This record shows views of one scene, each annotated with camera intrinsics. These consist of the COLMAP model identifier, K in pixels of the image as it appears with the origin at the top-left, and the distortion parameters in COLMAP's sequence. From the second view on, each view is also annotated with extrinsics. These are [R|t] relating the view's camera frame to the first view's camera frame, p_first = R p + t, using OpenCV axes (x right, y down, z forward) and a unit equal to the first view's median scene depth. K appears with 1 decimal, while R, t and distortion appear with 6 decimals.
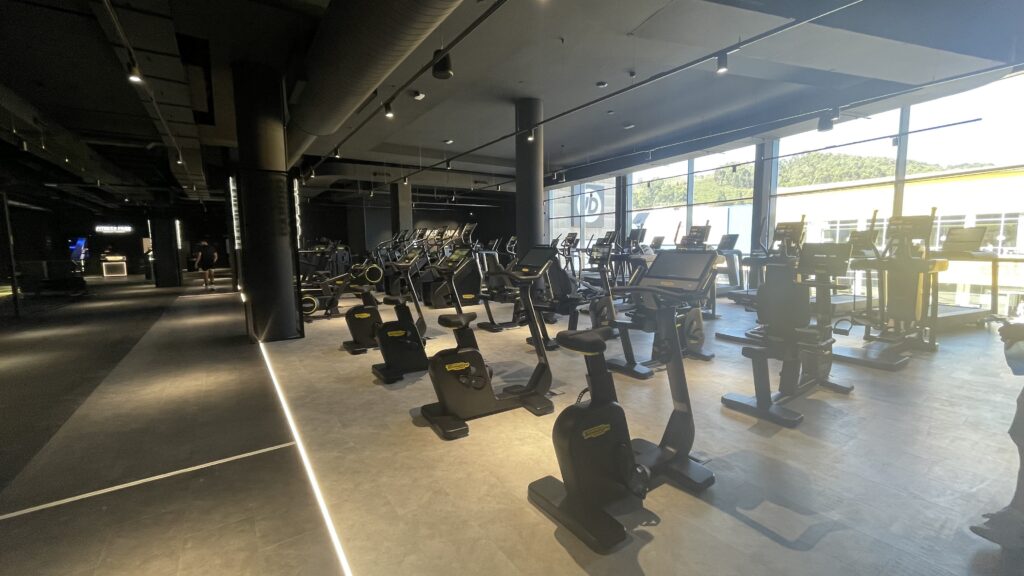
lens RADIAL K [[414.9, 0, 514.8], [0, 414.9, 290.1], [0, 0, 1]] dist [-0.002482, -0.000802]
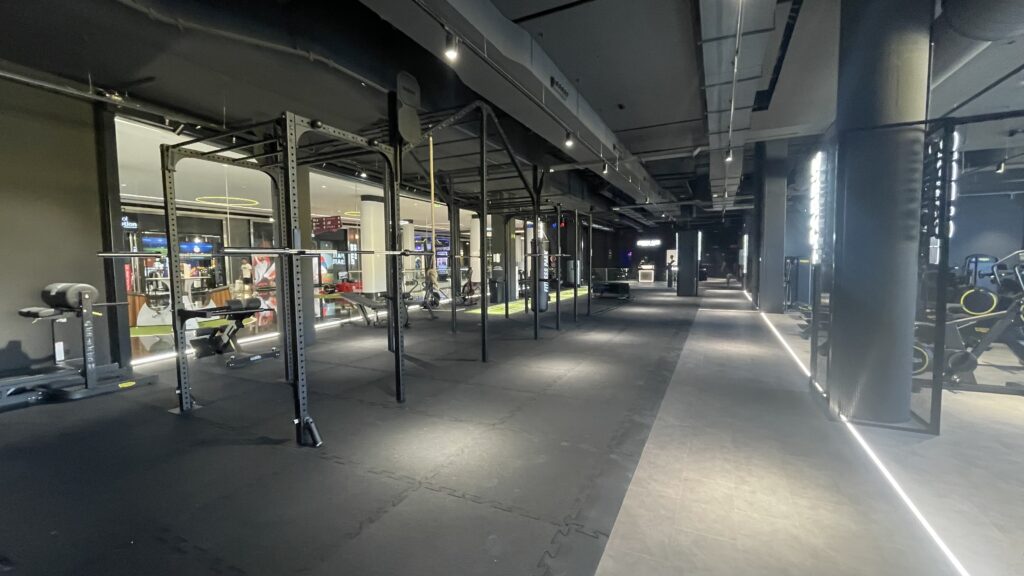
lens RADIAL K [[414.9, 0, 513.1], [0, 414.9, 287.5], [0, 0, 1]] dist [-0.002482, -0.000802]
pose [[0.481342, 0.063195, -0.874252, -0.143823], [-0.089566, 0.995723, 0.022662, -0.014885], [0.871945, 0.067395, 0.484943, 0.120664]]
